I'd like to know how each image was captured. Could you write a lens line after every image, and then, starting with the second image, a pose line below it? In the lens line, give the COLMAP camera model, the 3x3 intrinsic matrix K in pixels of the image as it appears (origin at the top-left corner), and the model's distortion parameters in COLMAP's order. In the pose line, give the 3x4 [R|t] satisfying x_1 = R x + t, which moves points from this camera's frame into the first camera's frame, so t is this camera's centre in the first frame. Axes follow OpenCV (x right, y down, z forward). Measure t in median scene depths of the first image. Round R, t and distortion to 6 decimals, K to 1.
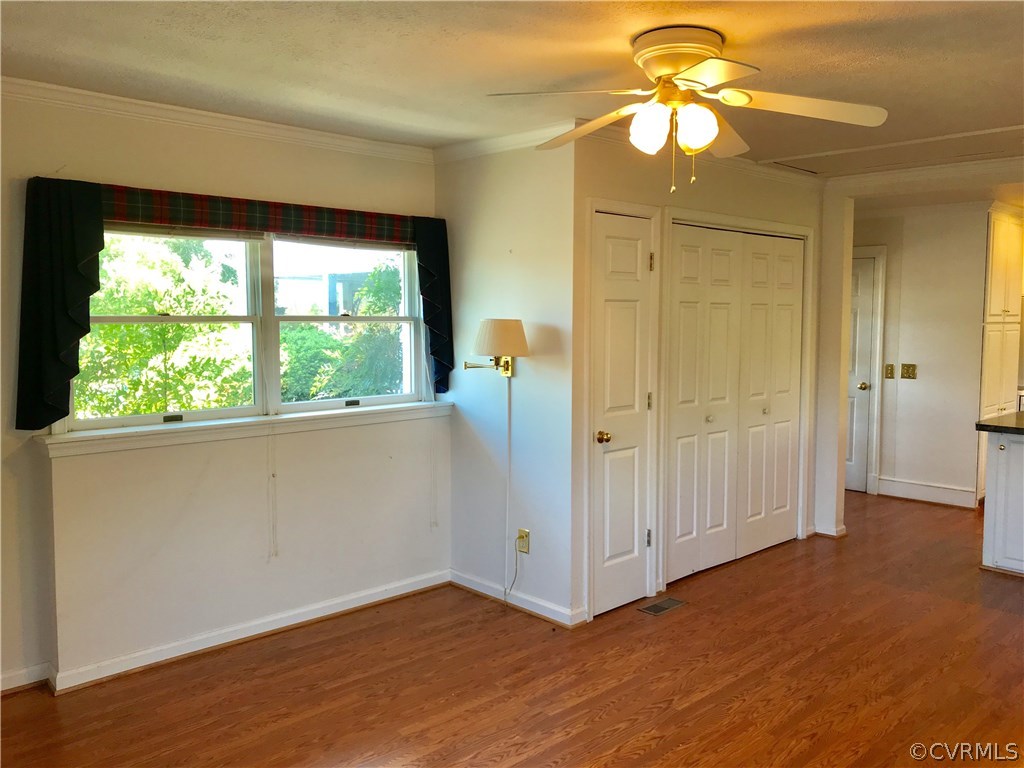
lens RADIAL K [[846.3, 0, 506.6], [0, 846.3, 378.5], [0, 0, 1]] dist [0.038179, -0.038712]
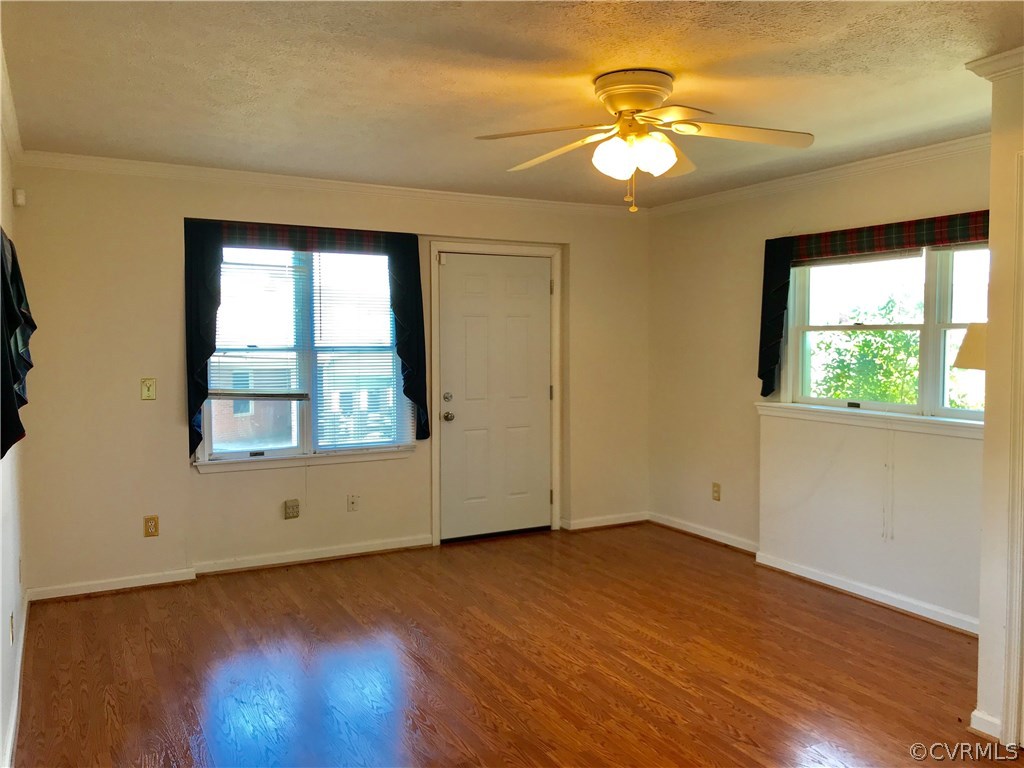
lens RADIAL K [[846.3, 0, 515.9], [0, 846.3, 384.2], [0, 0, 1]] dist [0.038179, -0.038712]
pose [[-0.259493, 0.056298, -0.964103, 1.026715], [-0.074926, 0.994117, 0.078217, -0.048890], [0.962834, 0.092533, -0.253749, 0.881101]]
